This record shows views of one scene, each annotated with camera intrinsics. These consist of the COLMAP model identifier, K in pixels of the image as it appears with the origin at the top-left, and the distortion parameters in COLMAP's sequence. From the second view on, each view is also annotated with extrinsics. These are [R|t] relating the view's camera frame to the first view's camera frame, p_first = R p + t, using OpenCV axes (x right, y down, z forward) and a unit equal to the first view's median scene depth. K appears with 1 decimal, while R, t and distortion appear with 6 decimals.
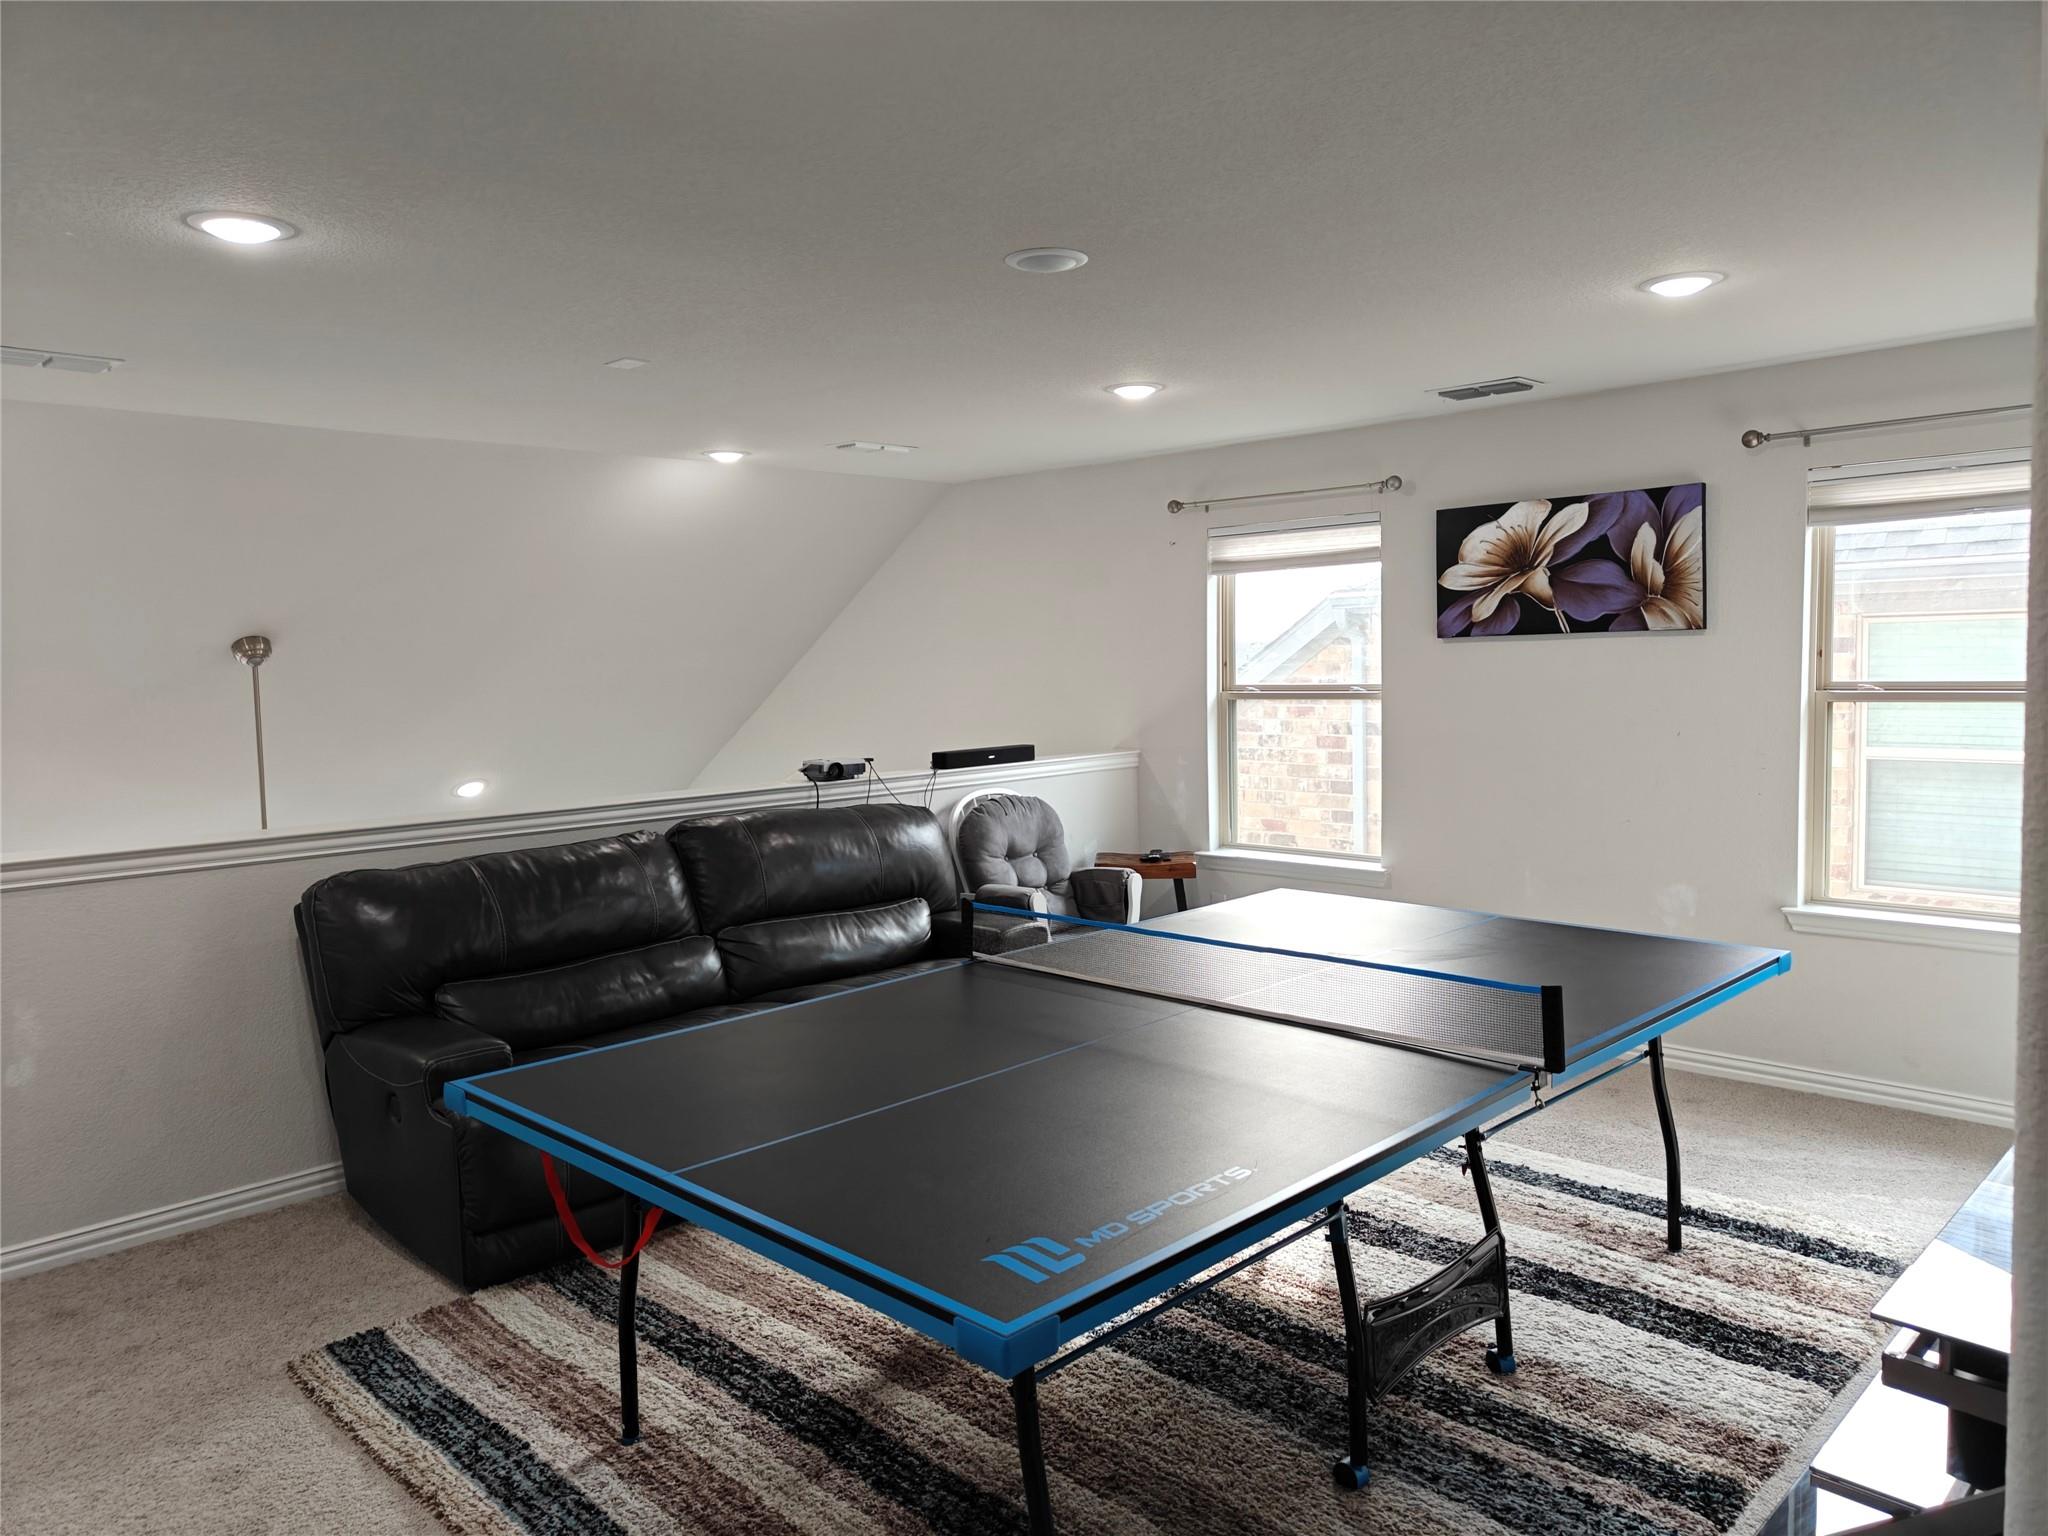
lens RADIAL K [[1426.2, 0, 1023.8], [0, 1426.2, 763.3], [0, 0, 1]] dist [0.002208, -0.000045]
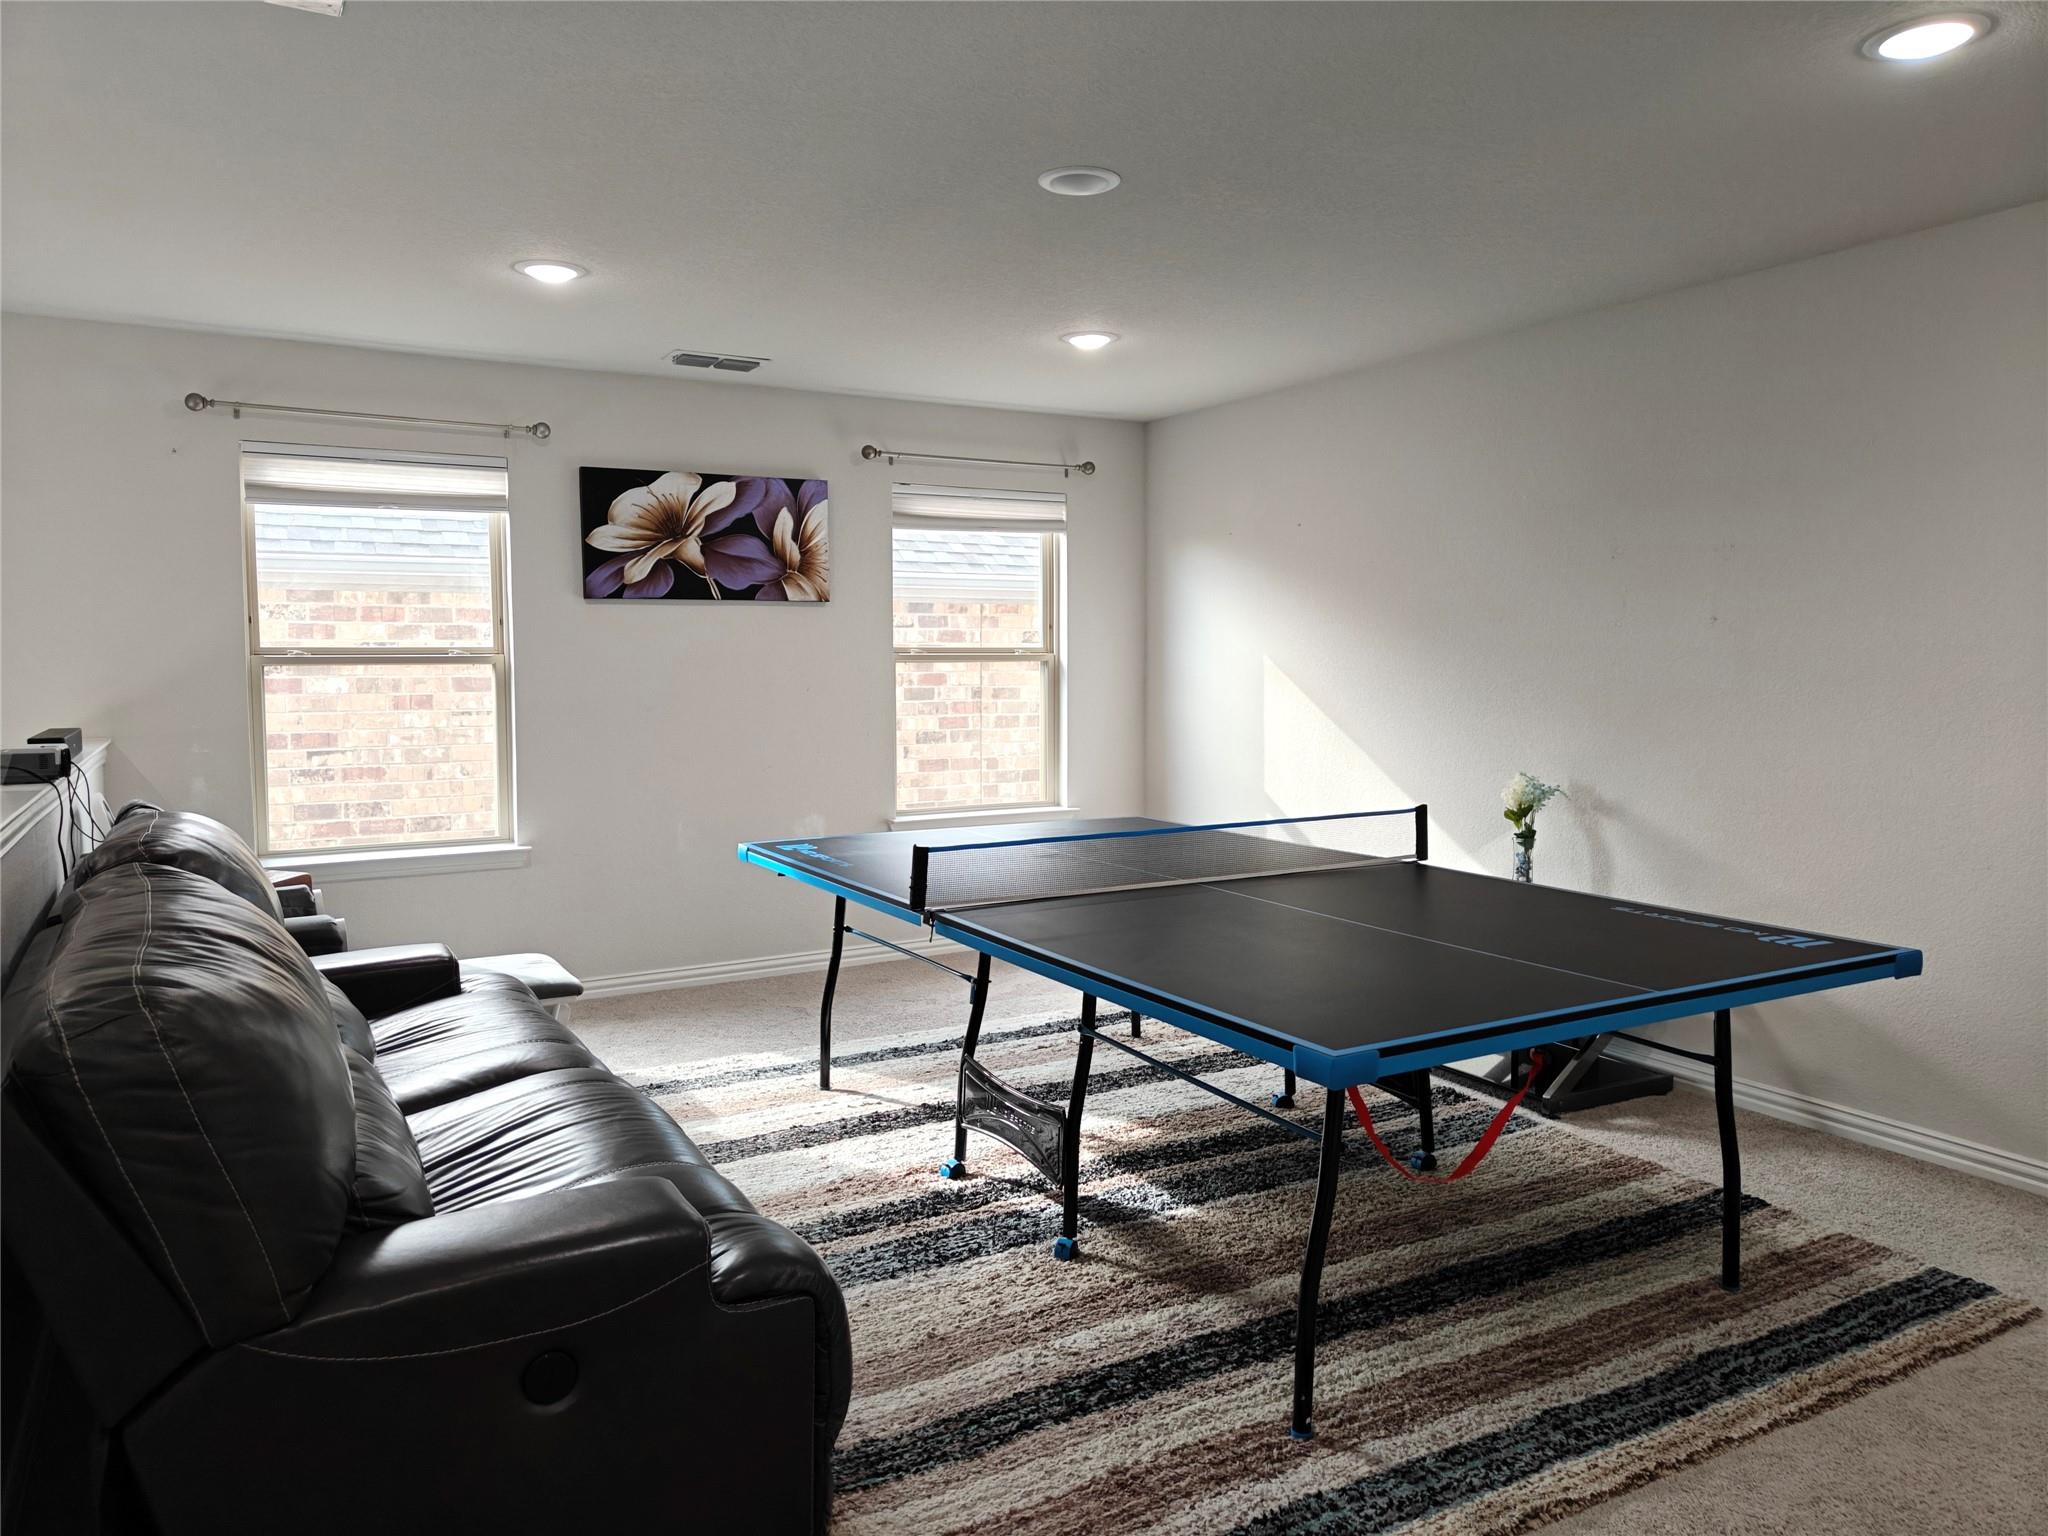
lens RADIAL K [[1426.2, 0, 1024.7], [0, 1426.2, 769.0], [0, 0, 1]] dist [0.002208, -0.000045]
pose [[0.264102, -0.051941, 0.963095, -0.612974], [0.068297, 0.997049, 0.035043, 0.015550], [-0.962074, 0.056521, 0.266870, 0.490020]]
